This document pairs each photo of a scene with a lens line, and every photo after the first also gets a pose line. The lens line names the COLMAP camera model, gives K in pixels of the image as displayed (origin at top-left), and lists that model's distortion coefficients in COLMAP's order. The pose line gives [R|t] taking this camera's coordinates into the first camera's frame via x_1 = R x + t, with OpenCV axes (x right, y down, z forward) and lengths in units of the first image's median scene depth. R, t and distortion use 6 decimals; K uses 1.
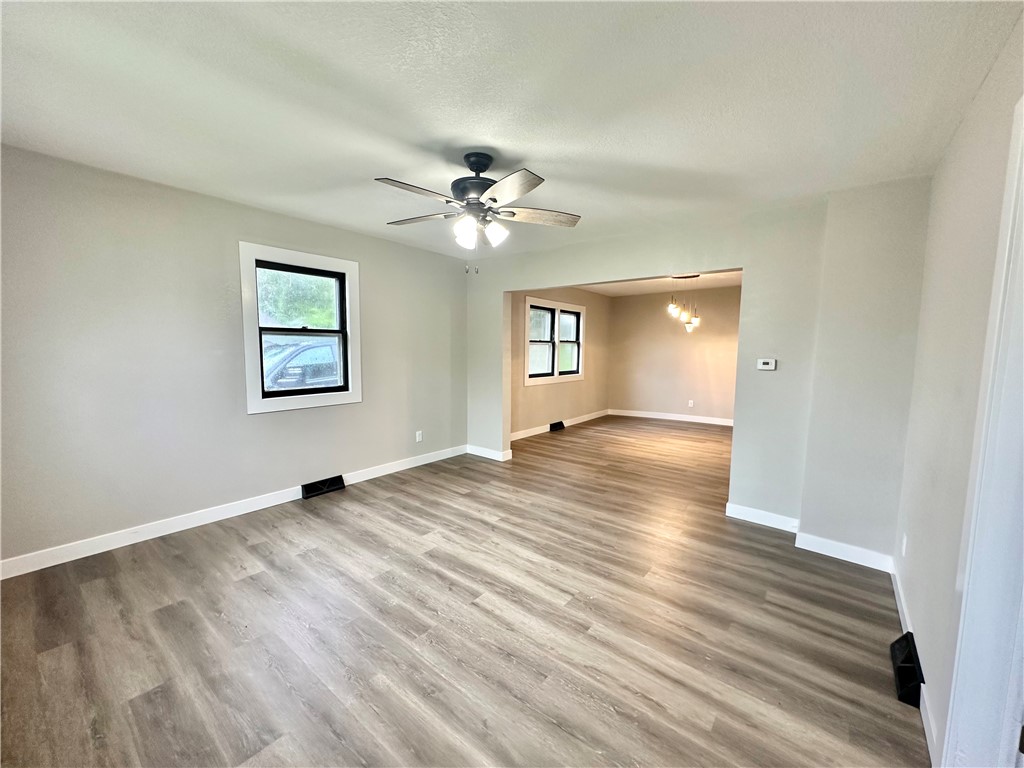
lens RADIAL K [[409.7, 0, 511.2], [0, 409.7, 384.4], [0, 0, 1]] dist [-0.000640, 0.000006]
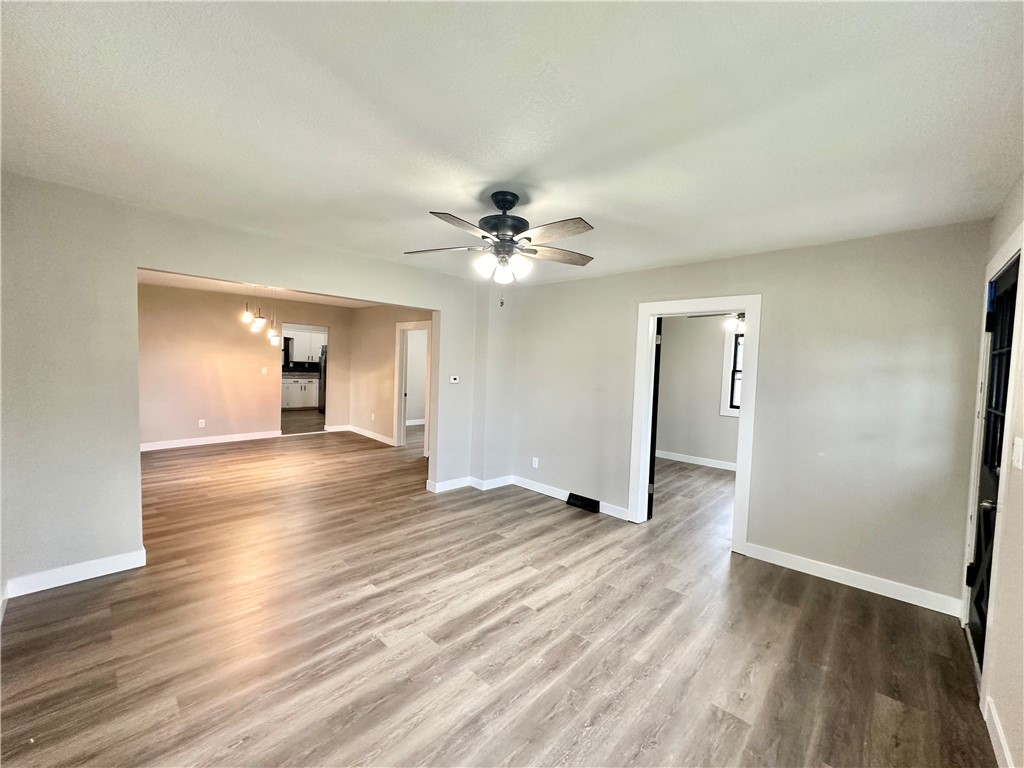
lens RADIAL K [[409.7, 0, 511.2], [0, 409.7, 384.4], [0, 0, 1]] dist [-0.000640, 0.000006]
pose [[0.079495, -0.056886, 0.995211, -1.064016], [0.057487, 0.996970, 0.052394, -0.124788], [-0.995176, 0.053047, 0.082525, 0.865556]]
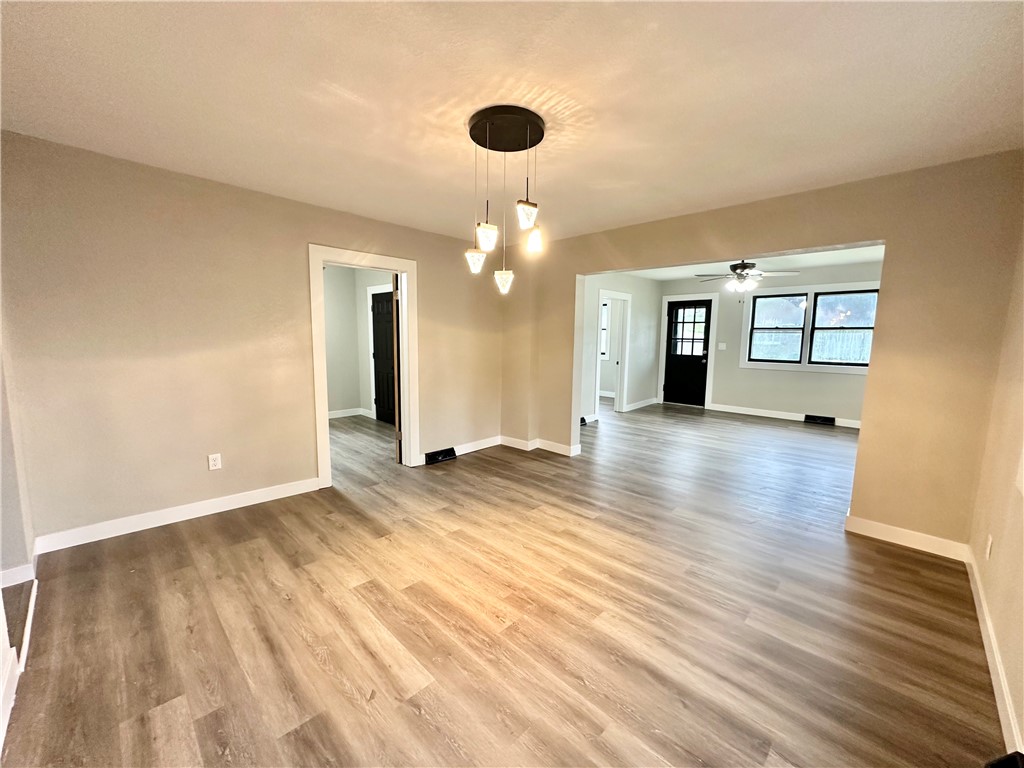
lens RADIAL K [[409.7, 0, 511.2], [0, 409.7, 384.4], [0, 0, 1]] dist [-0.000640, 0.000006]
pose [[-0.993966, -0.051729, 0.096728, 0.901159], [-0.028845, 0.974046, 0.224505, -0.312553], [-0.105831, 0.220360, -0.969660, 3.268686]]
